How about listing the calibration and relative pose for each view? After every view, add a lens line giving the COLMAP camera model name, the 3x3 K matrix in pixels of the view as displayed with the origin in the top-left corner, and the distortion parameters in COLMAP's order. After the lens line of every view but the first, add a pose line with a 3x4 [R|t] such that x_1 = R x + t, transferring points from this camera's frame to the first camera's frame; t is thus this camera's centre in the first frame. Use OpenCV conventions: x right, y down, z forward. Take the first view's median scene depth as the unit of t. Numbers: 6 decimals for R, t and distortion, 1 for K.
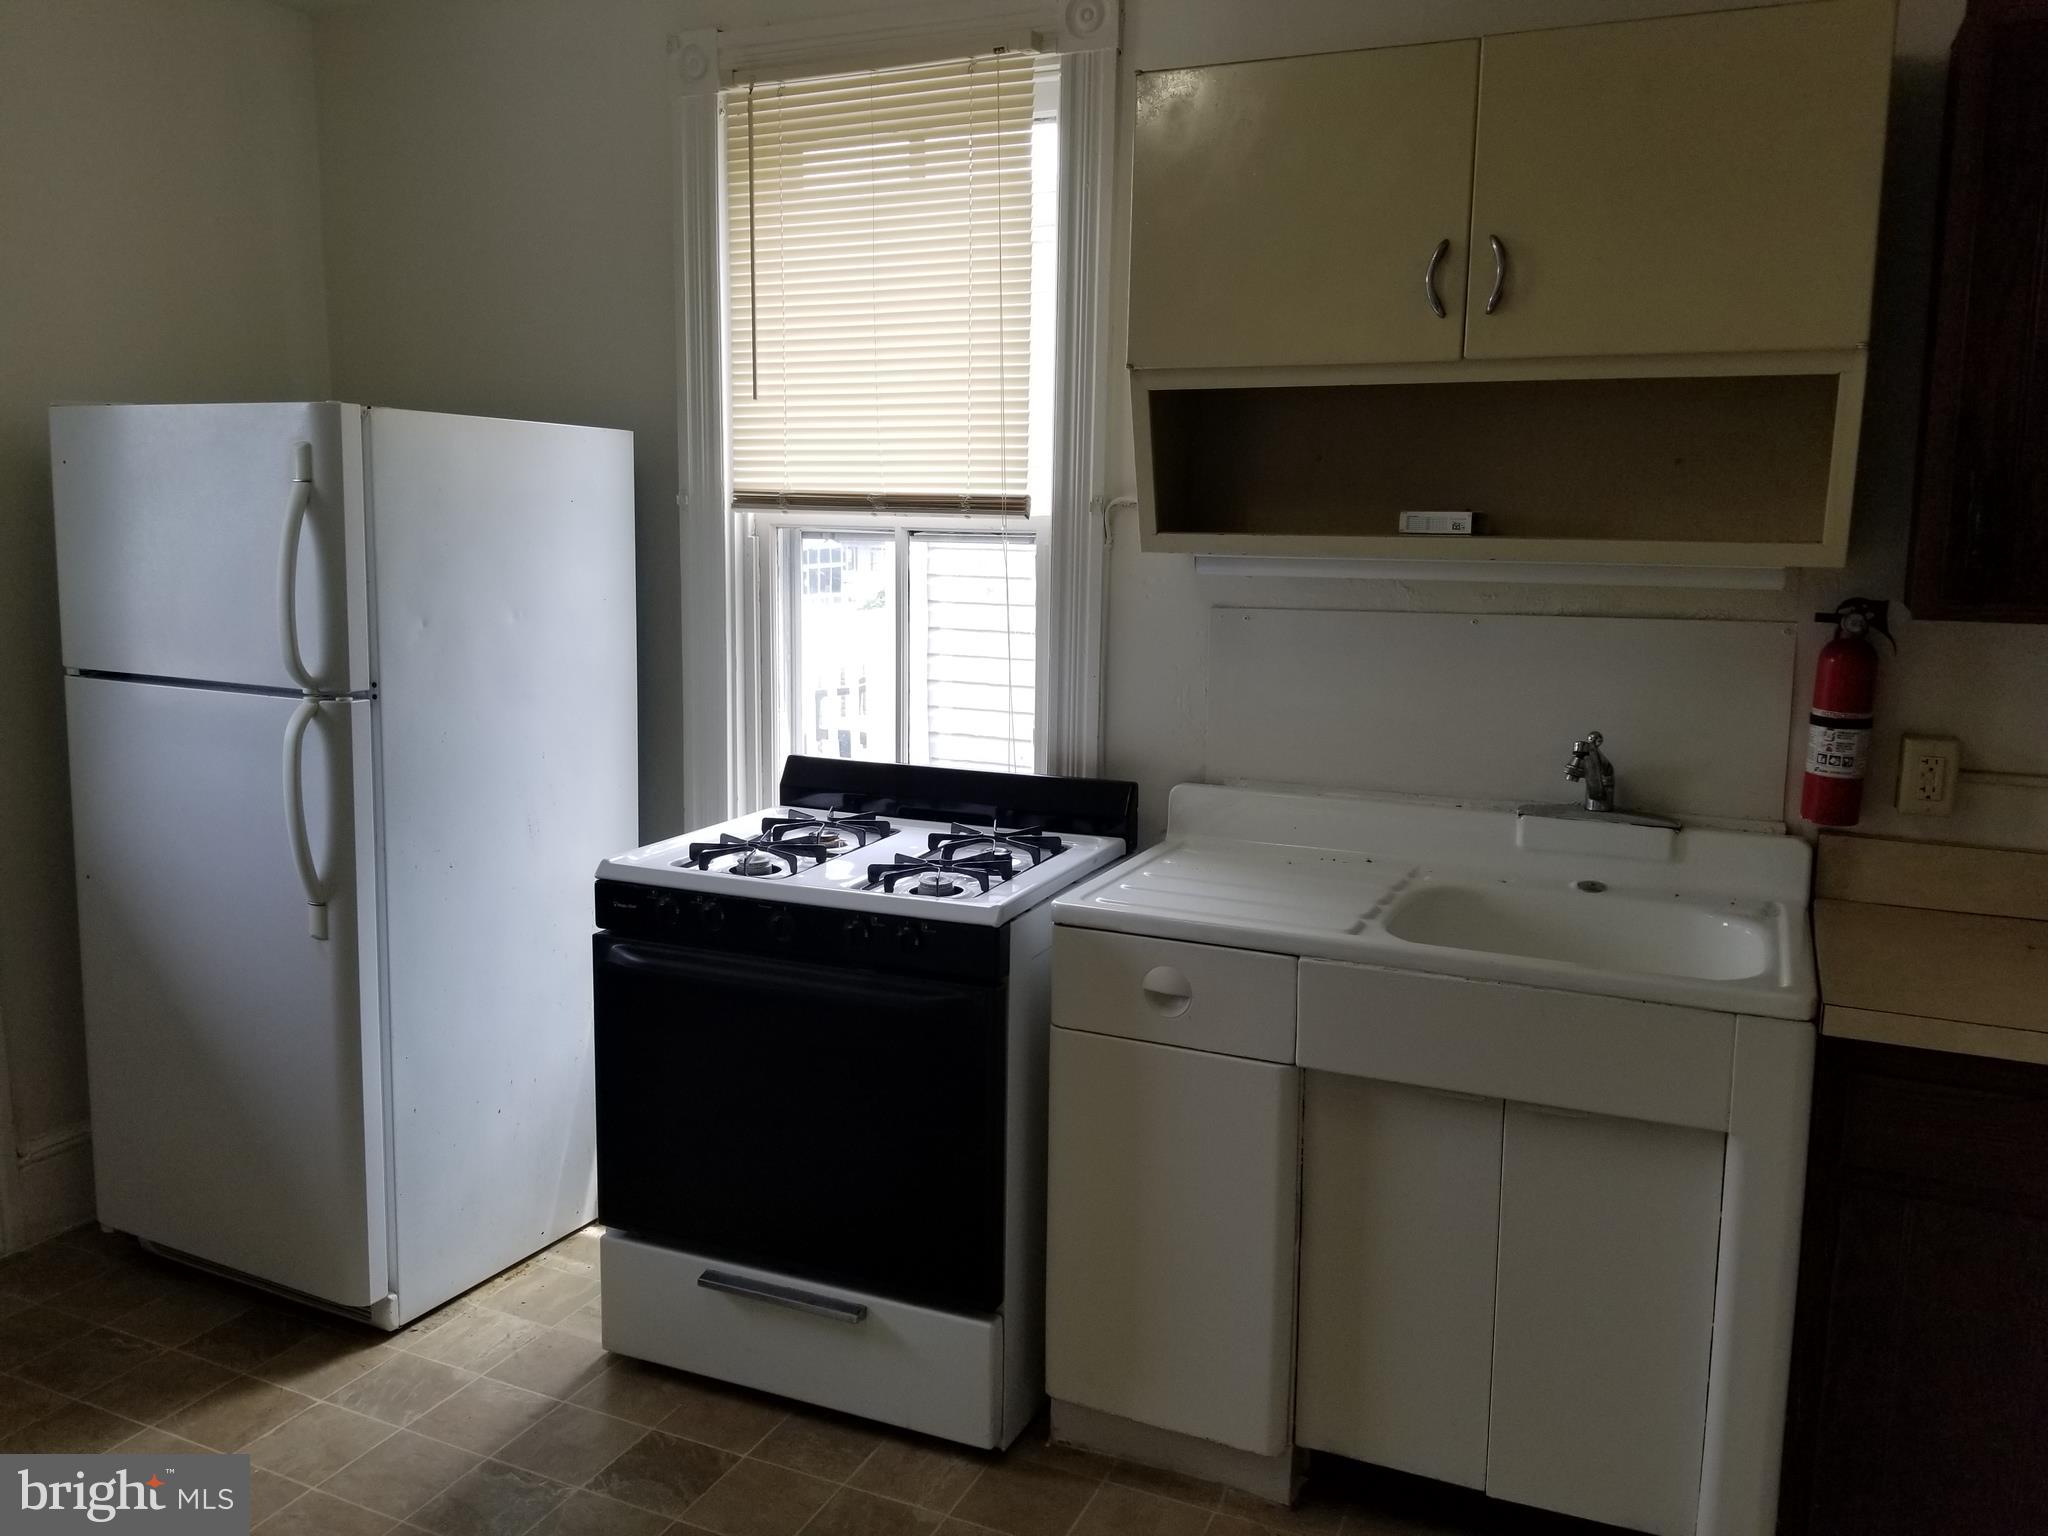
lens RADIAL K [[1589.2, 0, 1024.0], [0, 1589.2, 768.0], [0, 0, 1]] dist [0.050848, -0.046885]
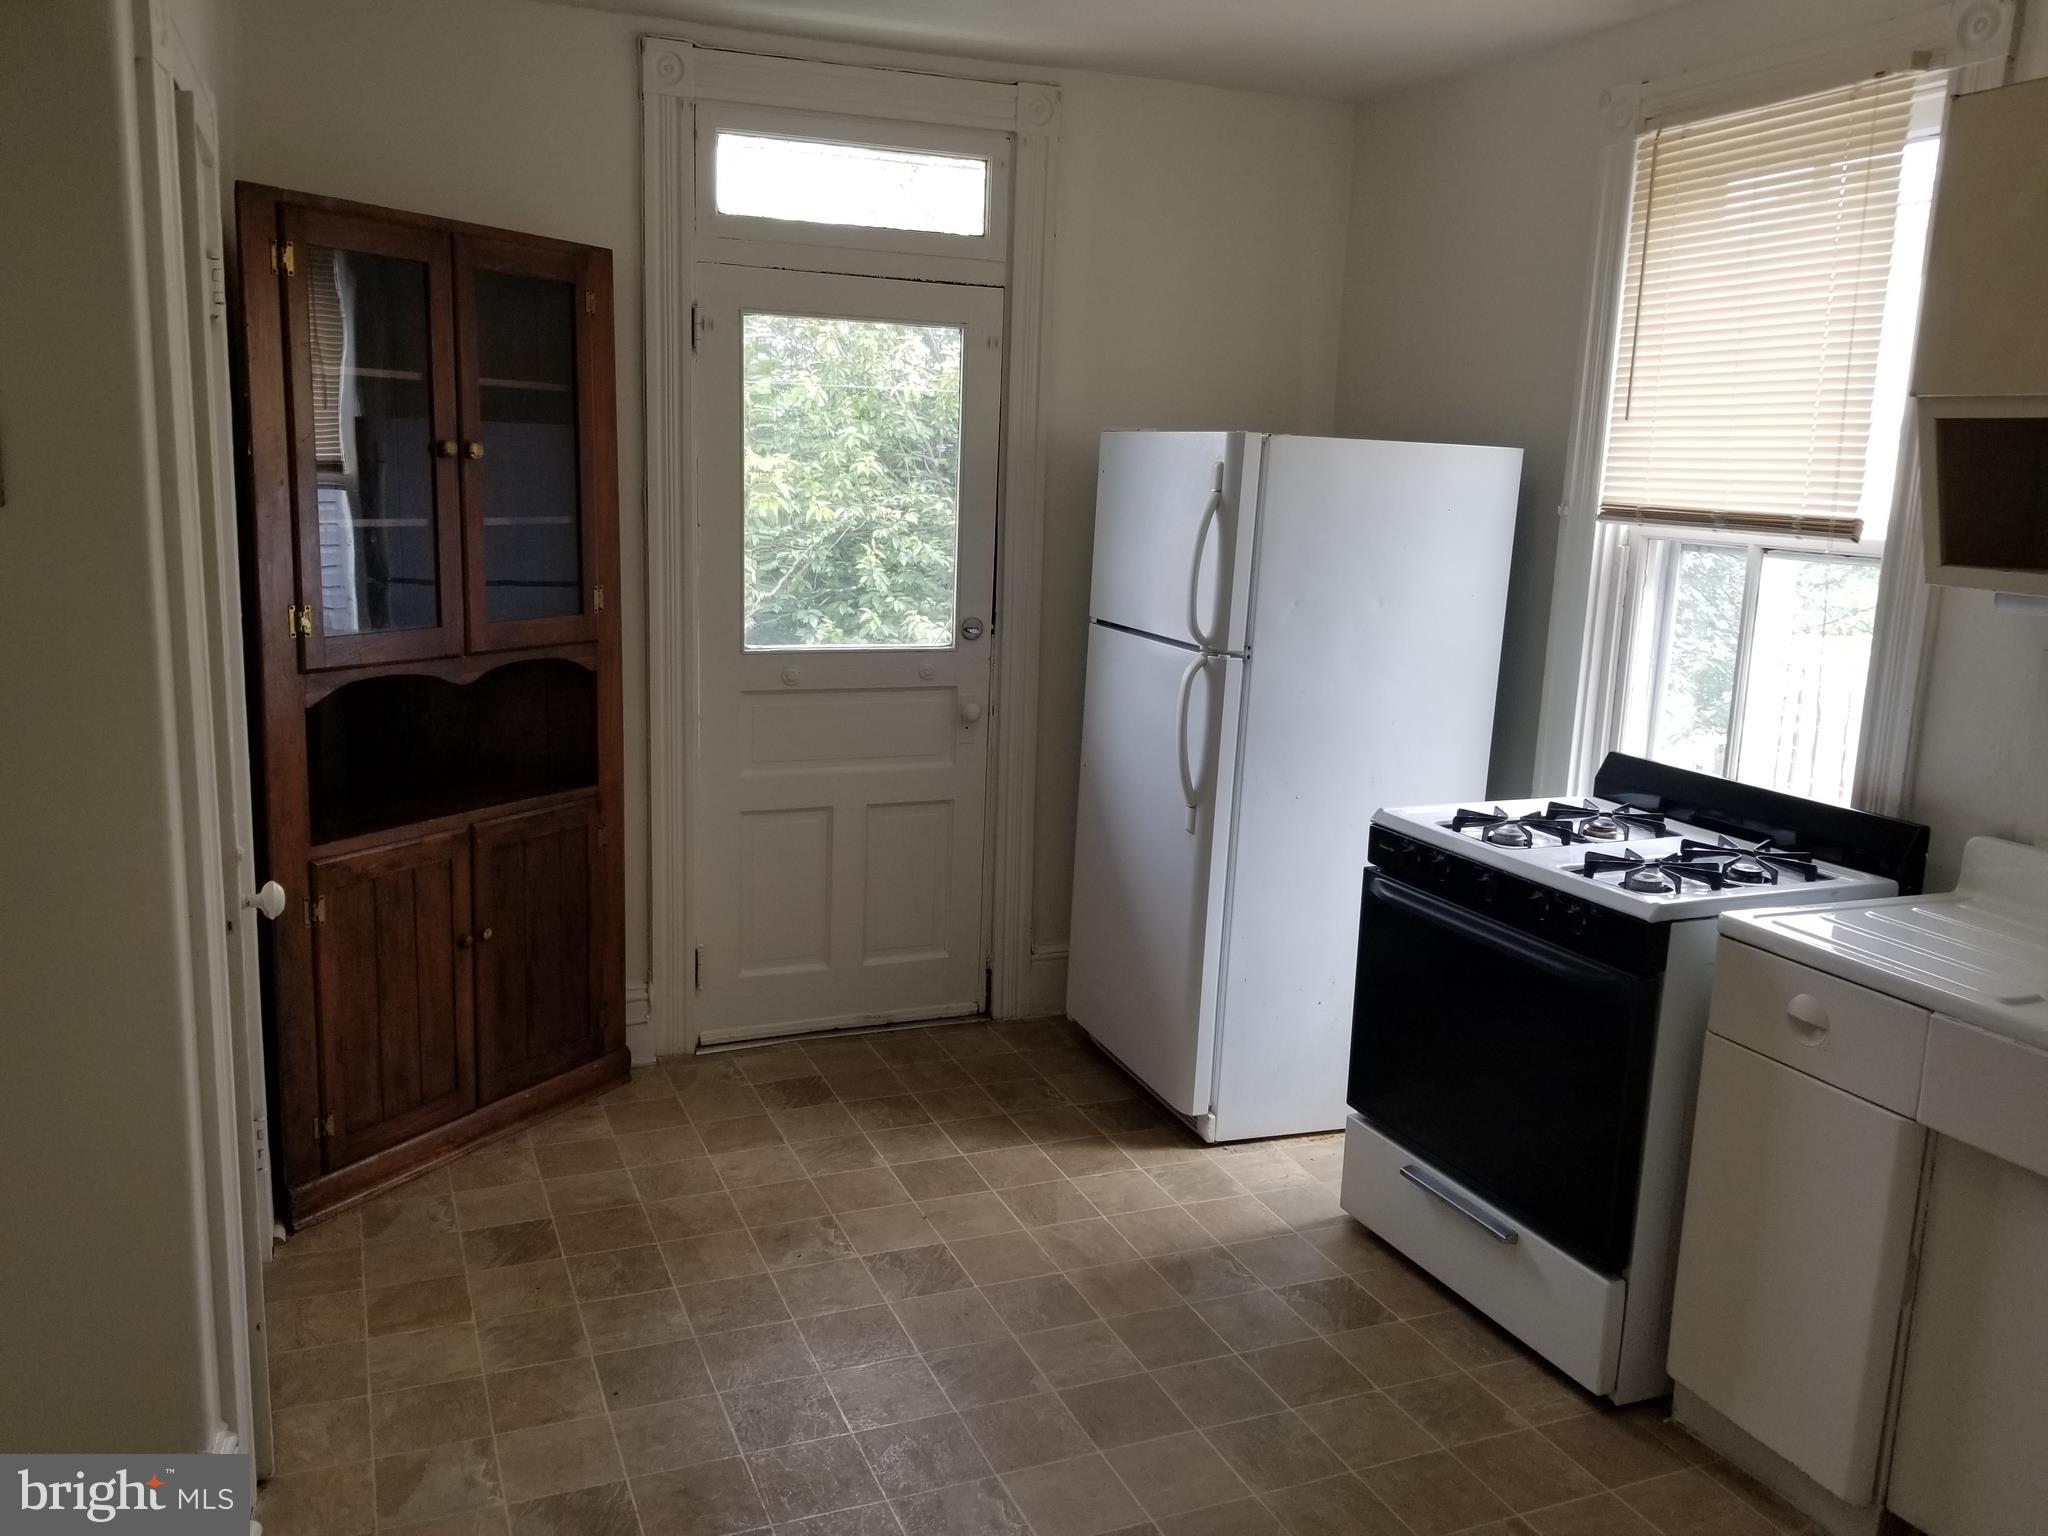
lens RADIAL K [[1589.2, 0, 1024.0], [0, 1589.2, 768.0], [0, 0, 1]] dist [0.050848, -0.046885]
pose [[0.741393, 0.144322, -0.655368, 0.310137], [-0.136188, 0.988636, 0.063650, -0.012377], [0.657107, 0.042064, 0.752623, -0.087755]]
